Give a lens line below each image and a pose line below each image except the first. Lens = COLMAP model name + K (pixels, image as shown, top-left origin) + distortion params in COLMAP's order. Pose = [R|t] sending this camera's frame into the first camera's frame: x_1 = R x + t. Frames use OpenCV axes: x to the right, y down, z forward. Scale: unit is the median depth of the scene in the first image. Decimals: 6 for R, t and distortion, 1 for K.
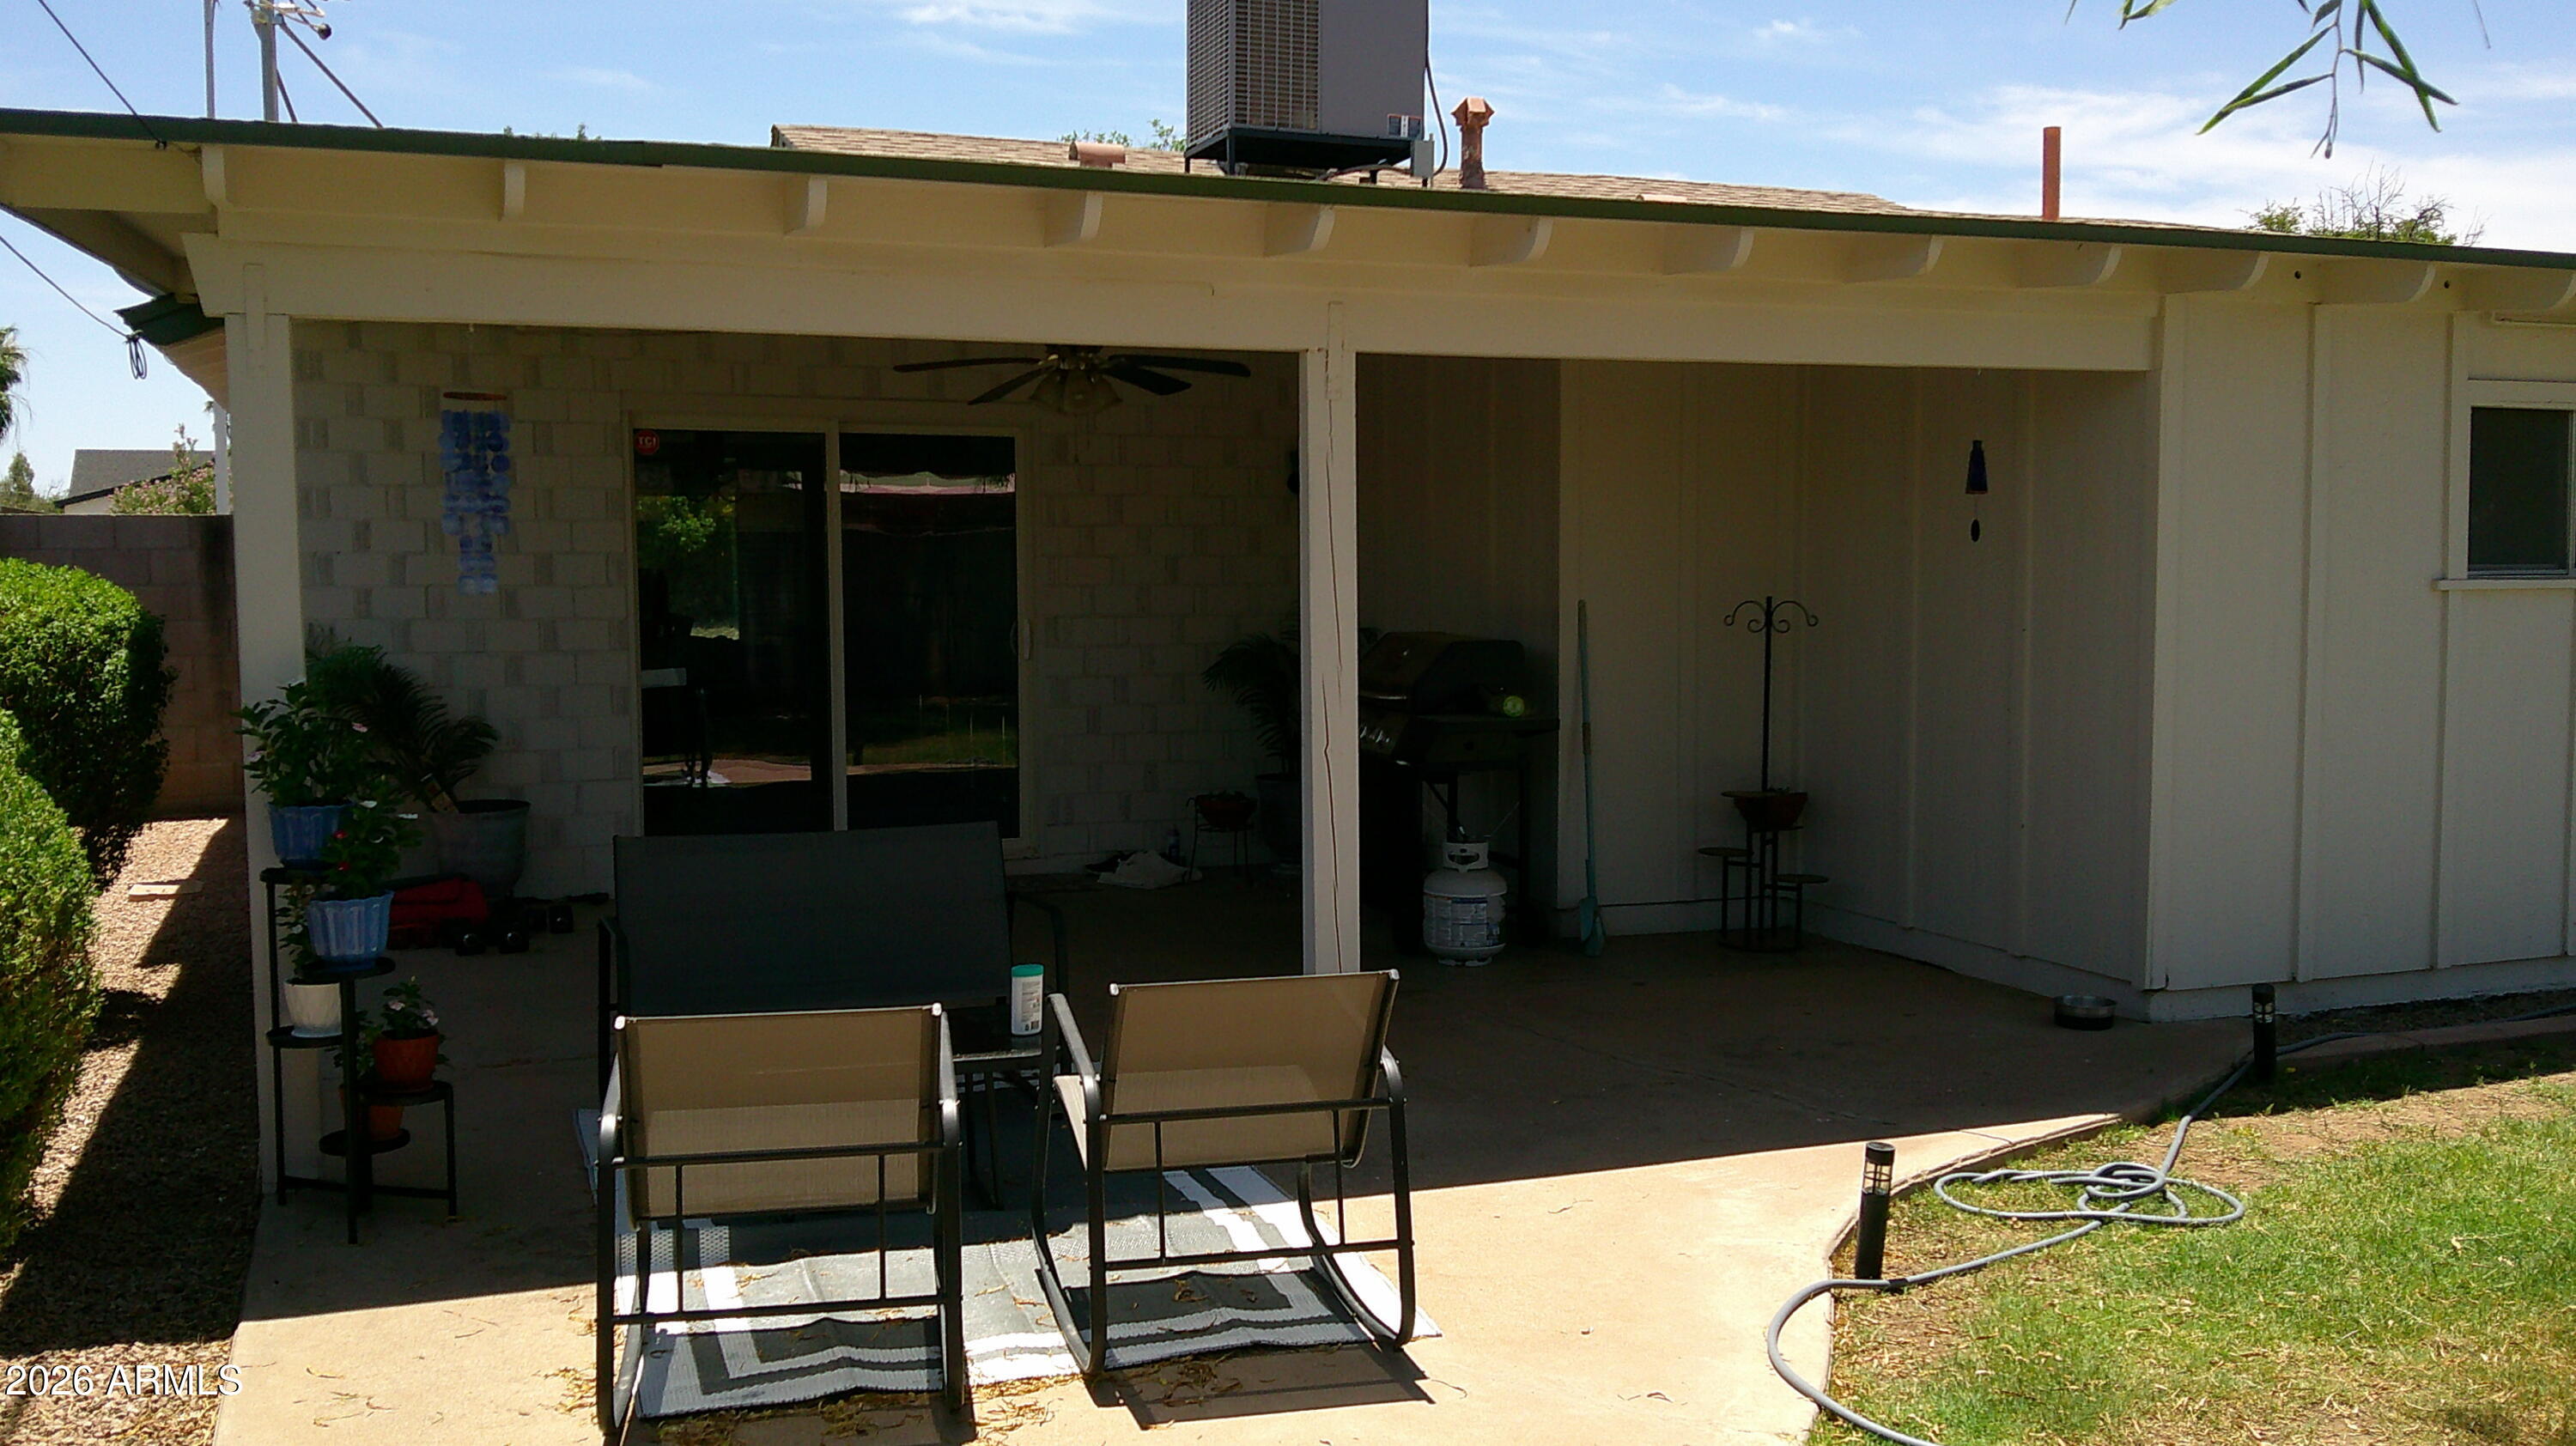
lens RADIAL K [[2398.9, 0, 1288.0], [0, 2398.9, 723.0], [0, 0, 1]] dist [-0.001745, -0.008819]
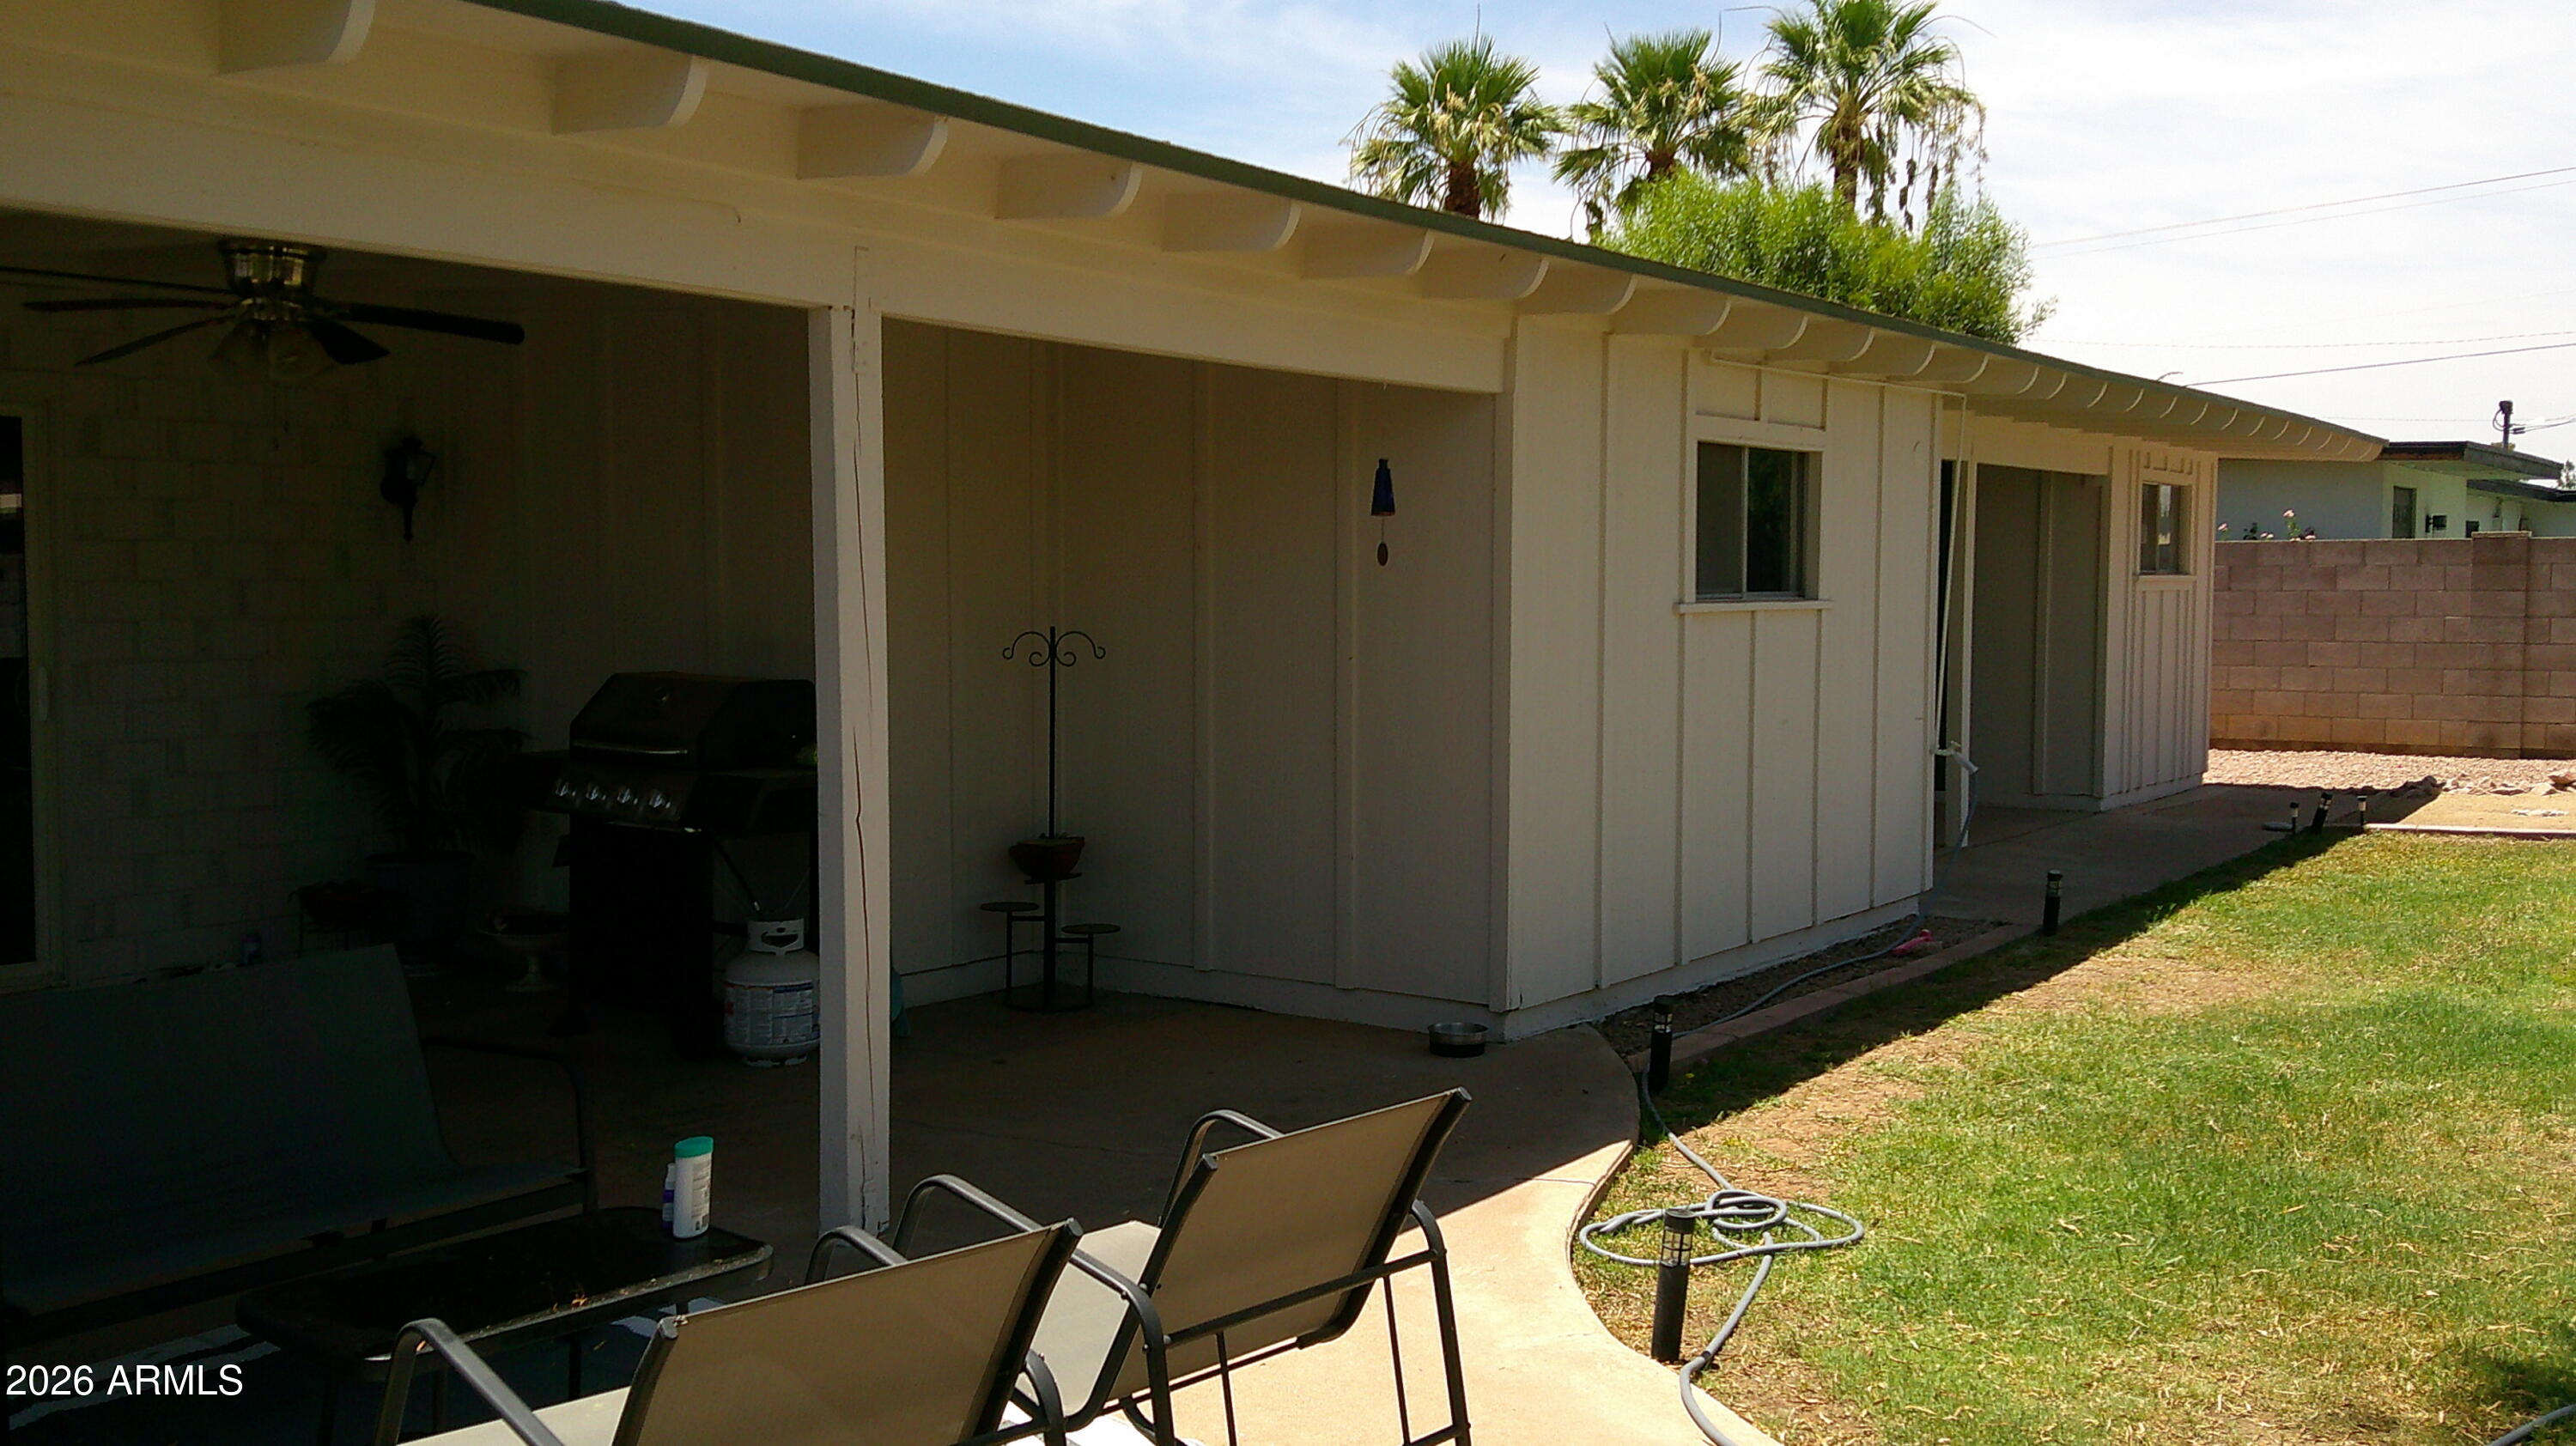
lens RADIAL K [[2327.9, 0, 1341.0], [0, 2327.9, 855.1], [0, 0, 1]] dist [0.173100, -0.358586]
pose [[0.829821, -0.064190, 0.554326, -0.240668], [0.040922, 0.997687, 0.054272, -0.010904], [-0.556528, -0.022352, 0.830528, 0.221183]]
